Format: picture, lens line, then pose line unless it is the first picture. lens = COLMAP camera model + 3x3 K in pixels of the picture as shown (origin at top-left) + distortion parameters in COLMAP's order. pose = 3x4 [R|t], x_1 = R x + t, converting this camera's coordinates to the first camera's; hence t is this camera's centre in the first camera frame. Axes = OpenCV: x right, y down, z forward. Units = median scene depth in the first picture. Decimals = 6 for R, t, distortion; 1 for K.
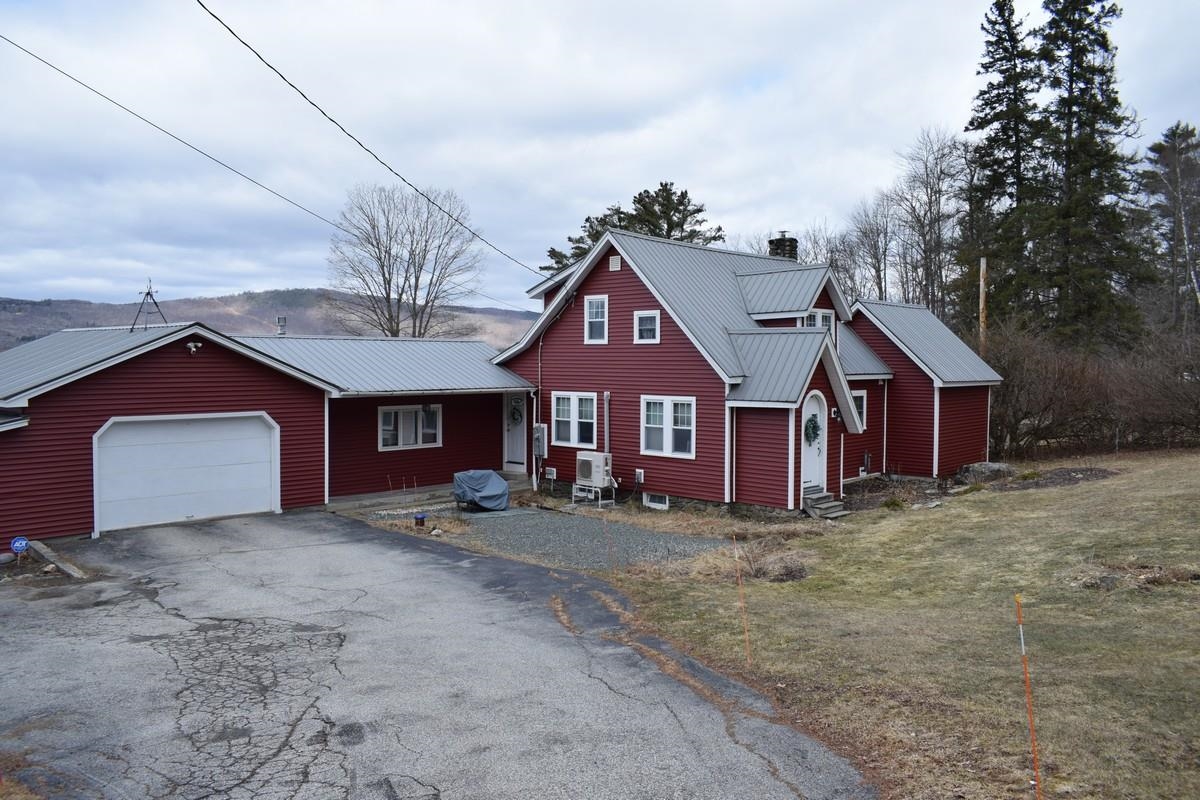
lens RADIAL K [[925.0, 0, 600.0], [0, 925.0, 400.0], [0, 0, 1]] dist [-0.017101, 0.009167]
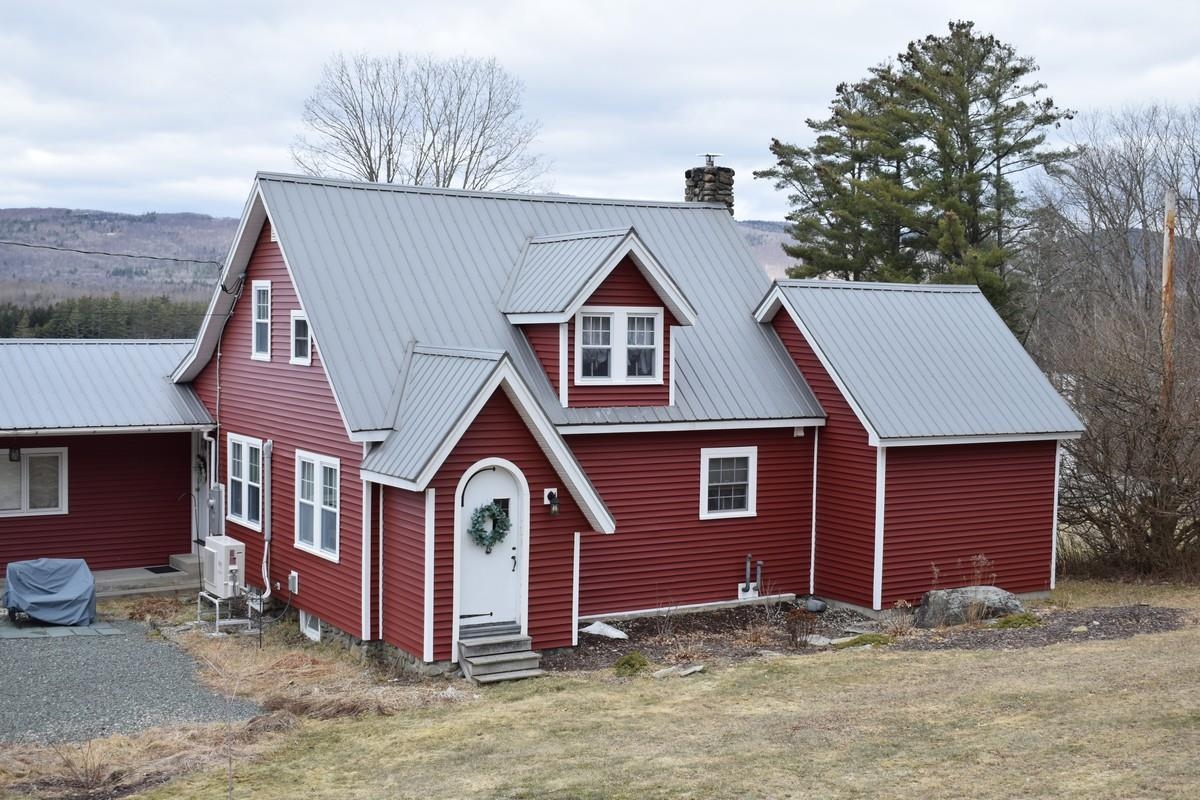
lens RADIAL K [[1569.4, 0, 600.0], [0, 1569.4, 400.0], [0, 0, 1]] dist [-0.013398, -0.000984]
pose [[0.965185, 0.027902, -0.260077, 0.498657], [-0.024764, 0.999576, 0.015336, -0.057812], [0.260395, -0.008361, 0.965466, 0.061457]]
